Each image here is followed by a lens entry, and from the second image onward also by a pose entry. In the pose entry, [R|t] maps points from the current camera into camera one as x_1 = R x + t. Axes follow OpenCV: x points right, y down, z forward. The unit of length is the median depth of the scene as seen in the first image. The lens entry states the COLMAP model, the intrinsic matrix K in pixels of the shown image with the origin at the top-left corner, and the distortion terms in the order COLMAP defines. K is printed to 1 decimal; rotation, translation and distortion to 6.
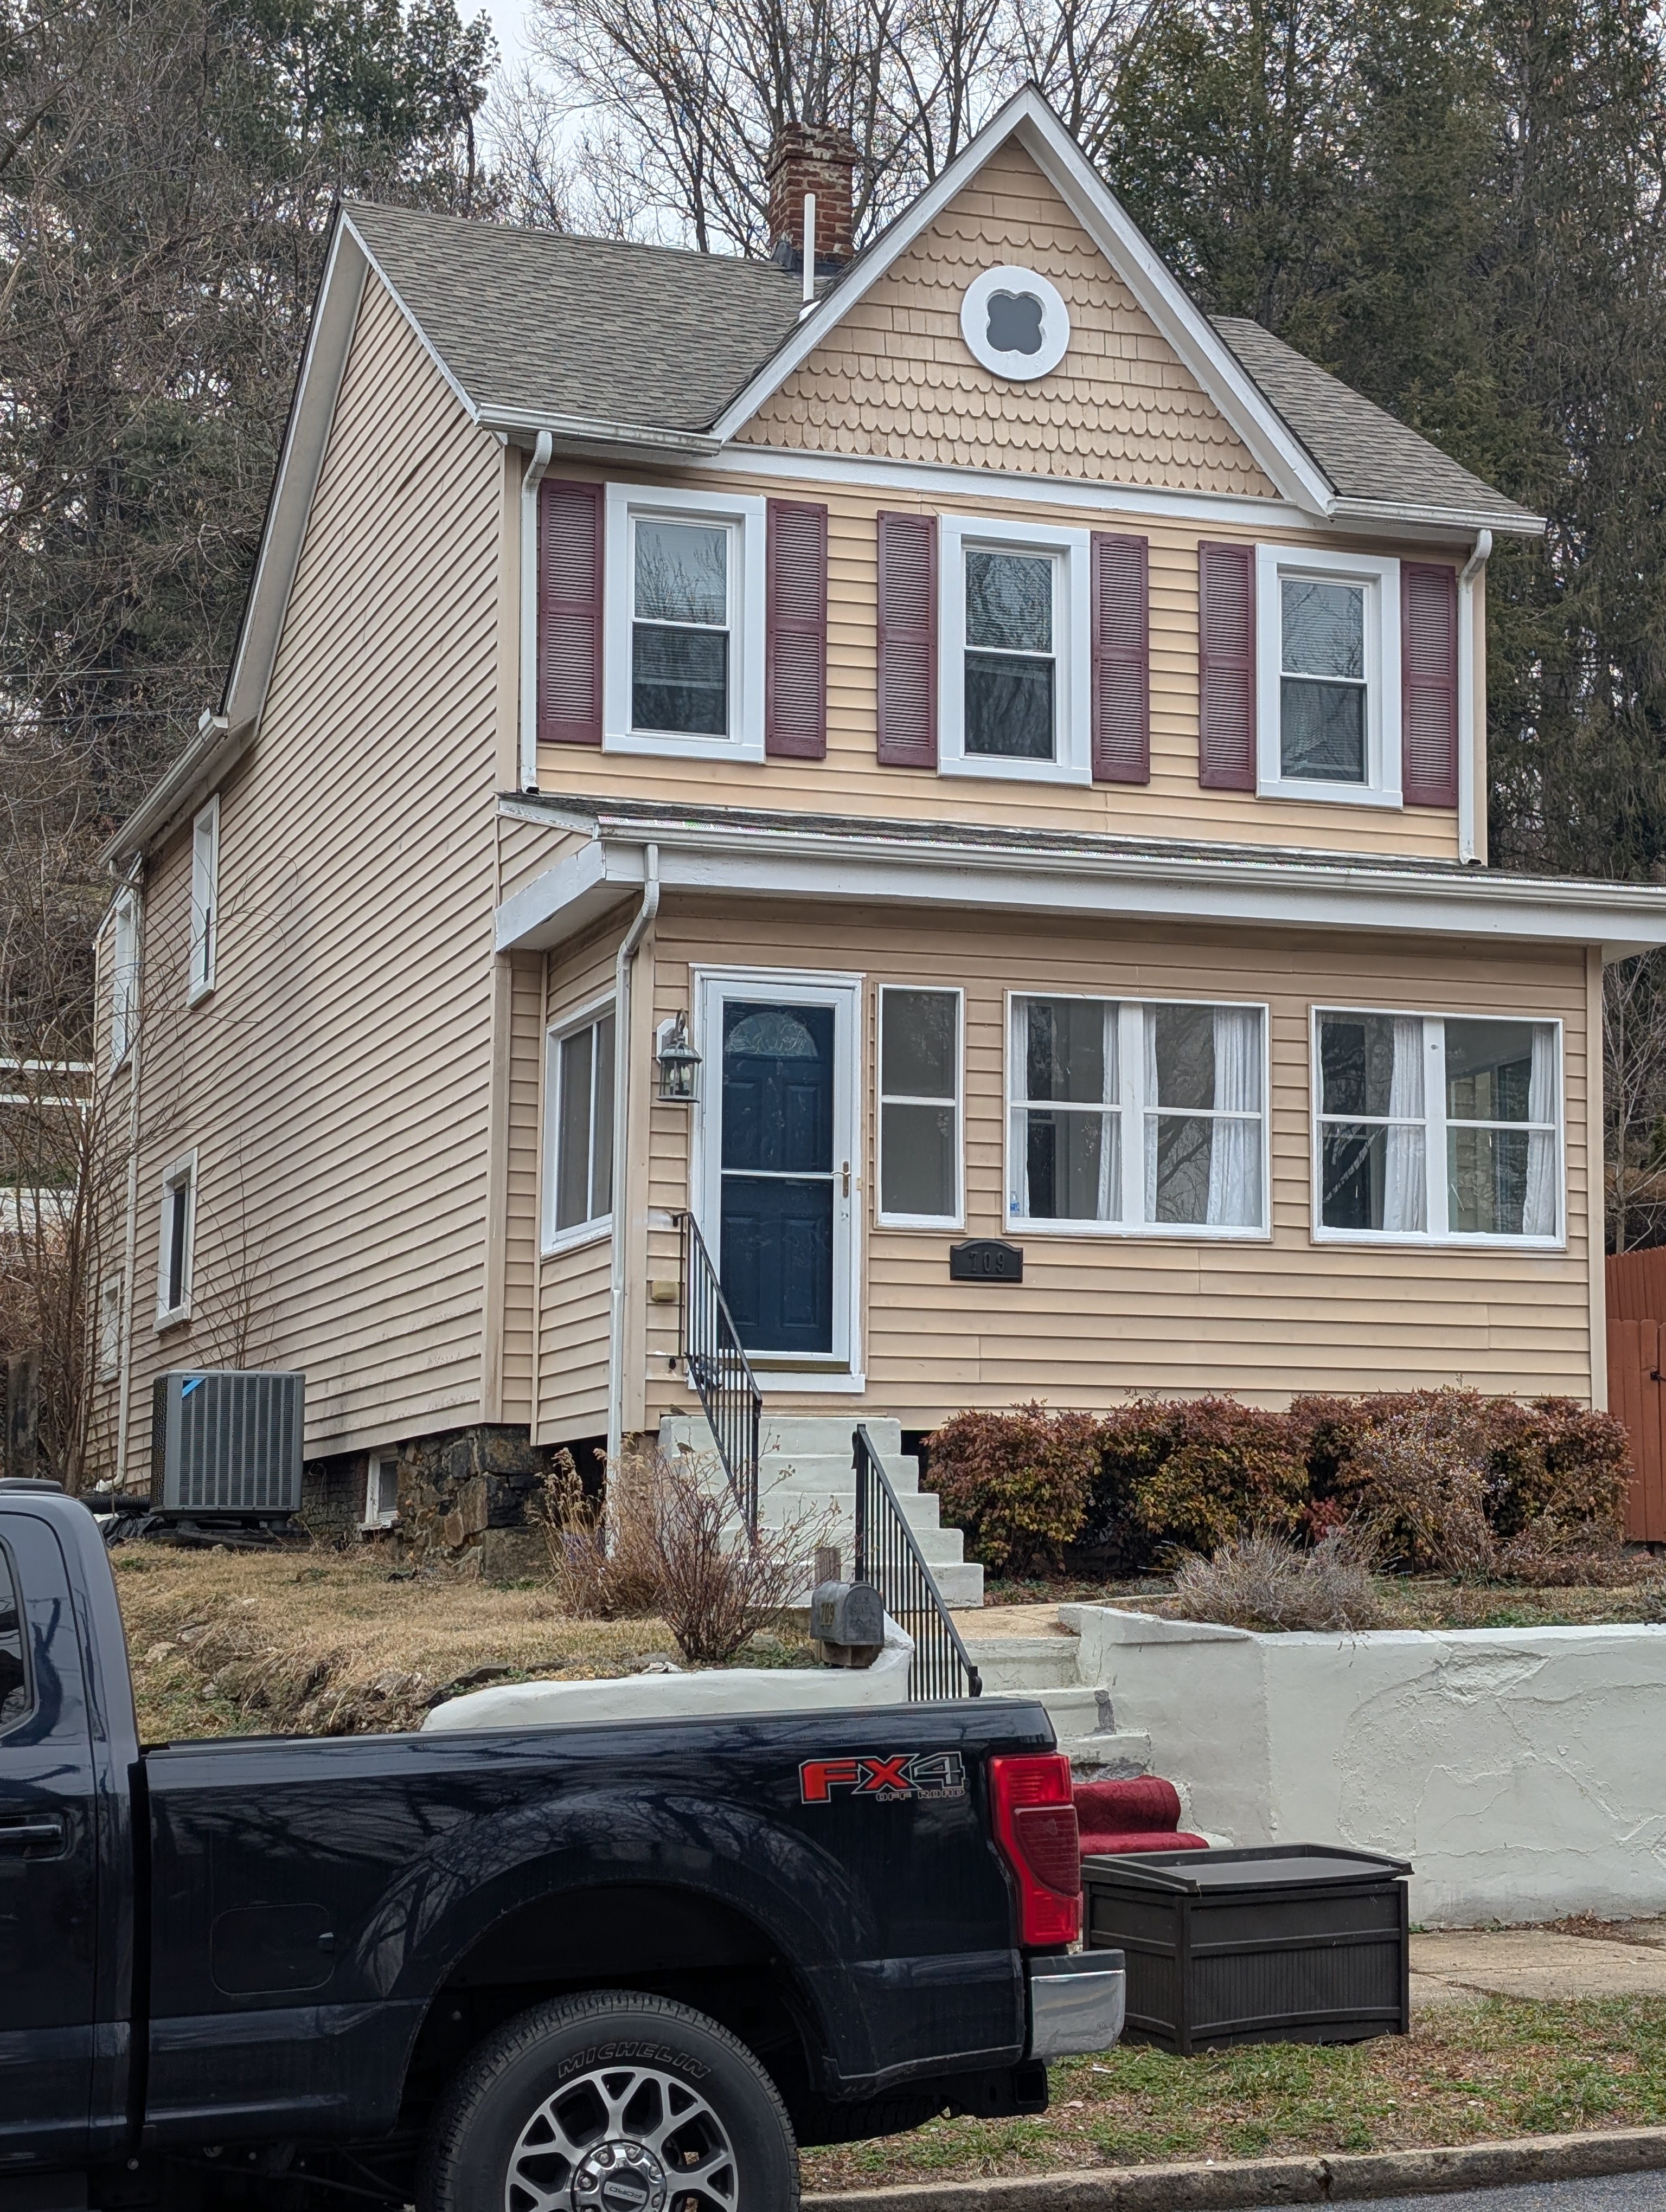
lens RADIAL K [[3891.7, 0, 833.0], [0, 3891.7, 1106.0], [0, 0, 1]] dist [0.075944, 0.165996]
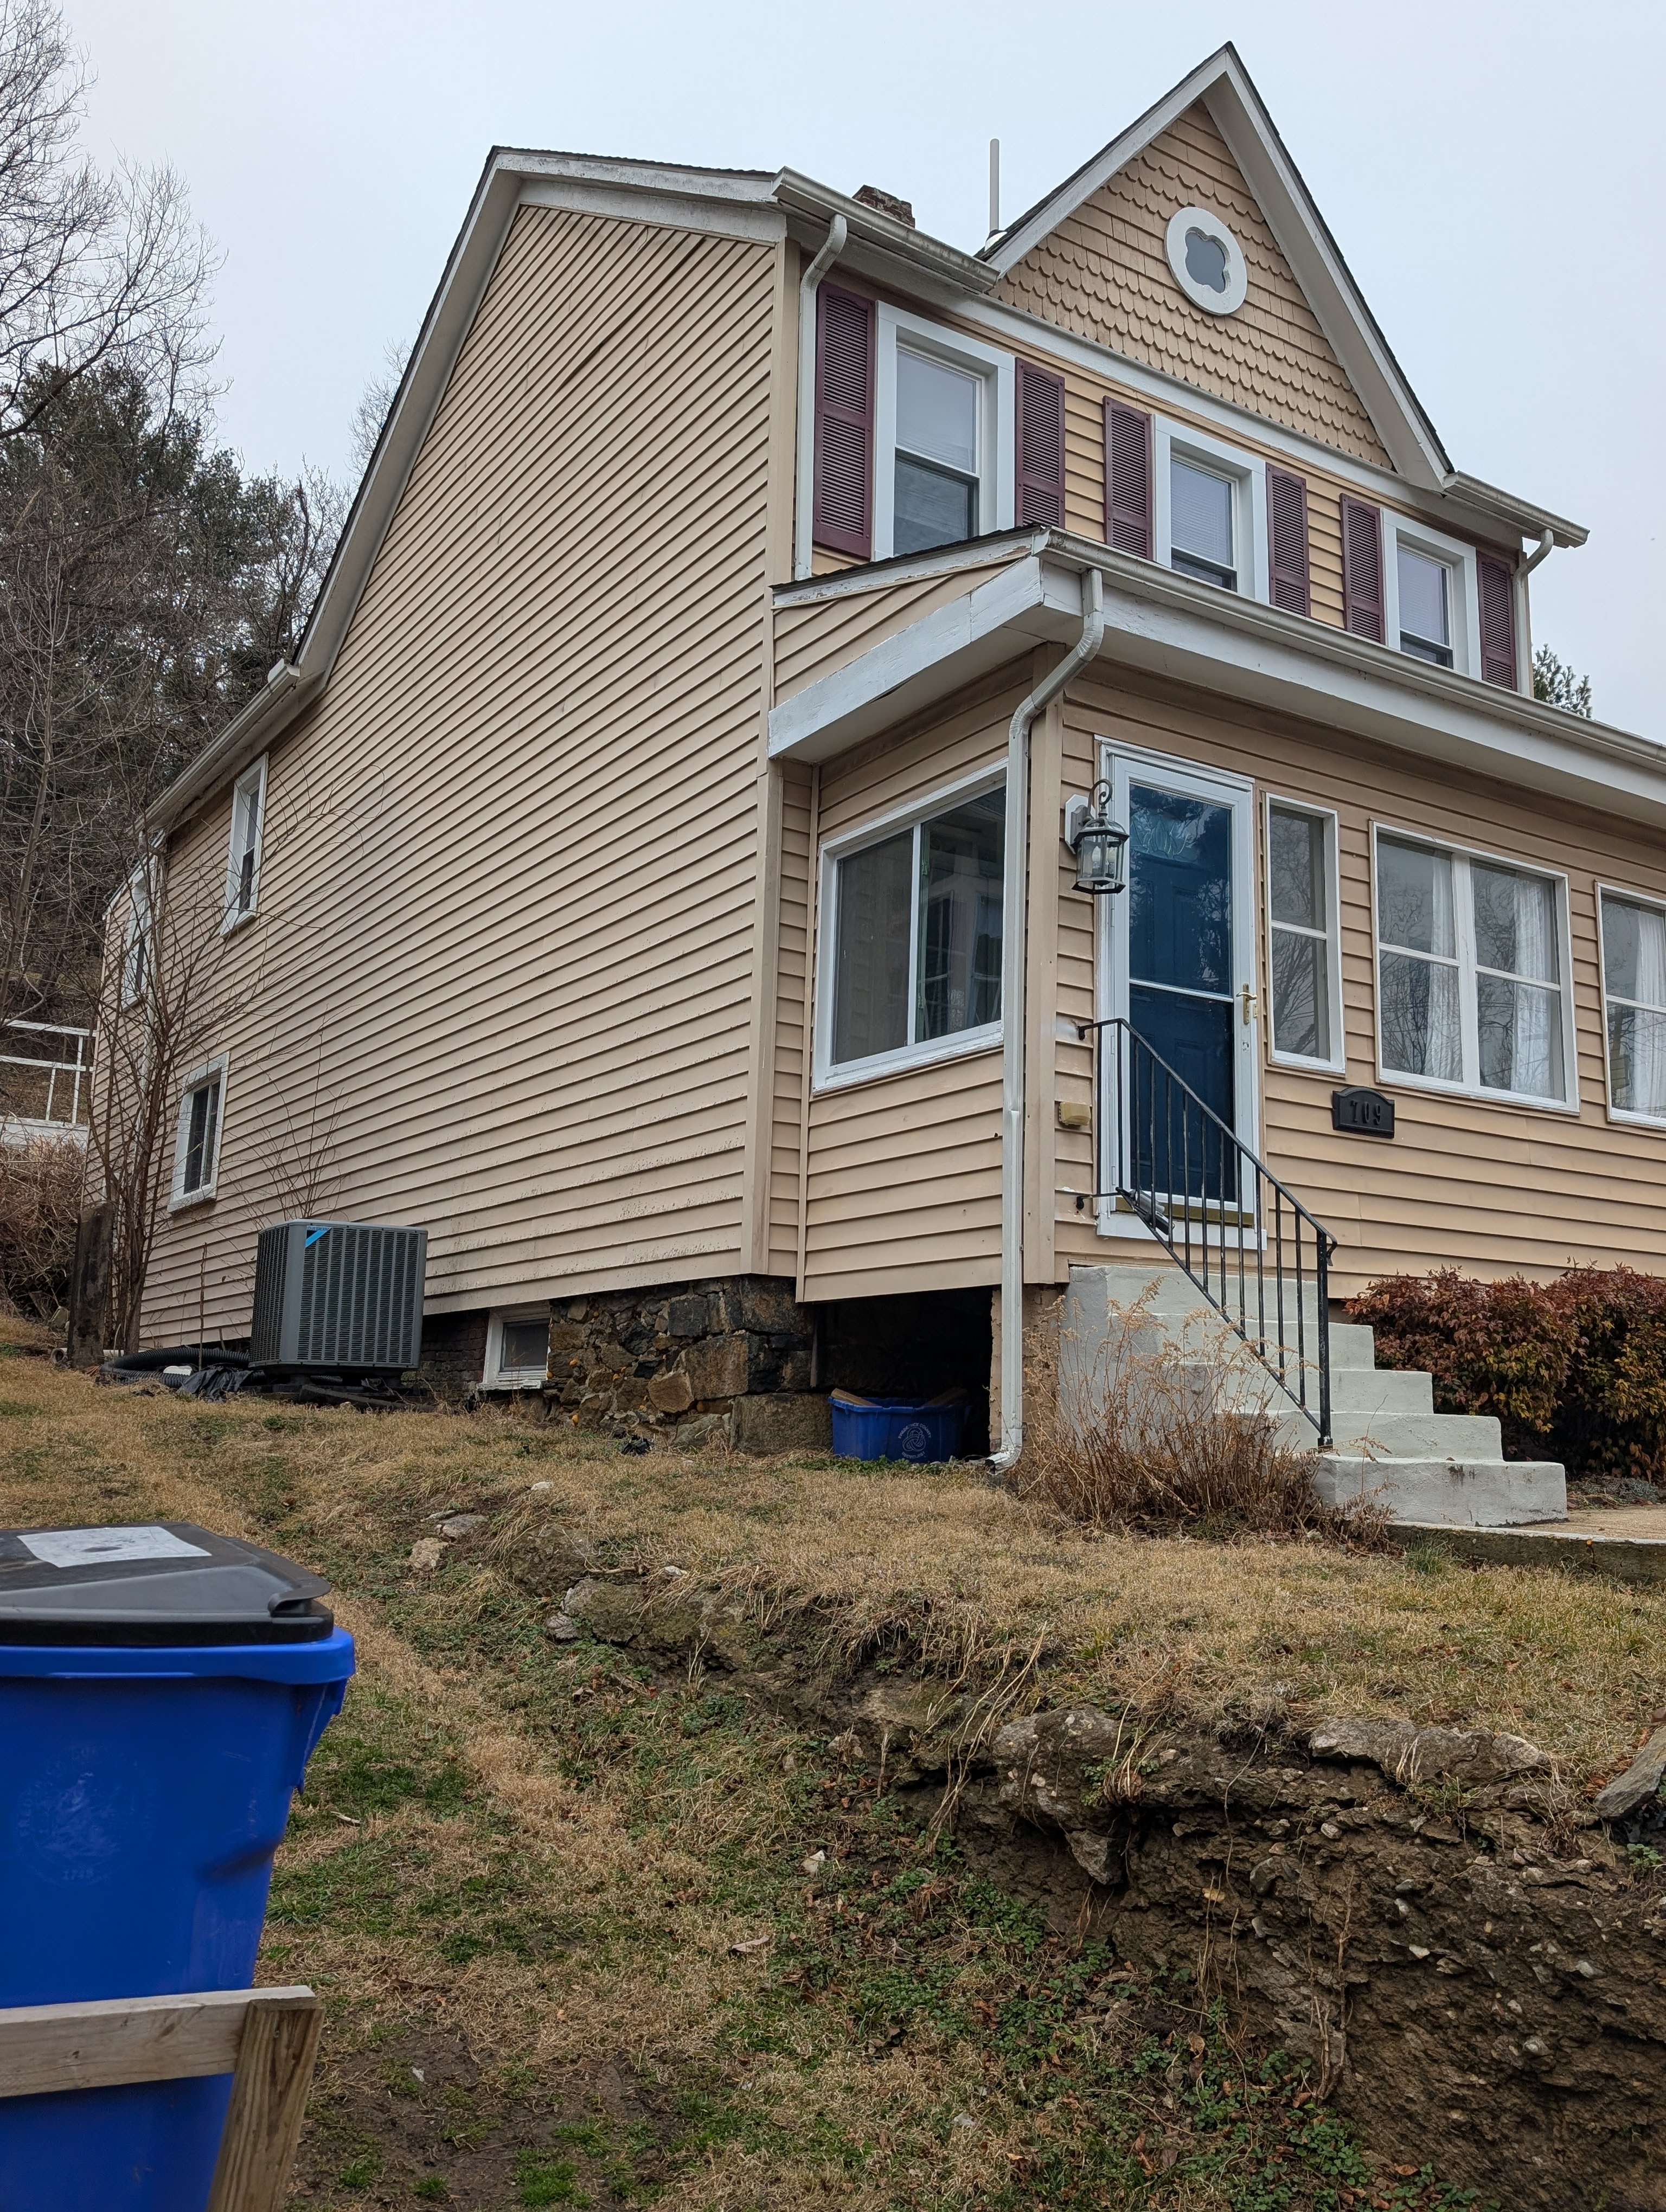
lens RADIAL K [[1881.2, 0, 833.0], [0, 1881.2, 1106.0], [0, 0, 1]] dist [0.067195, -0.170204]
pose [[0.968328, 0.060121, 0.242336, -0.173696], [-0.050379, 0.997661, -0.046204, 0.061098], [-0.244546, 0.032532, 0.969092, 0.572151]]
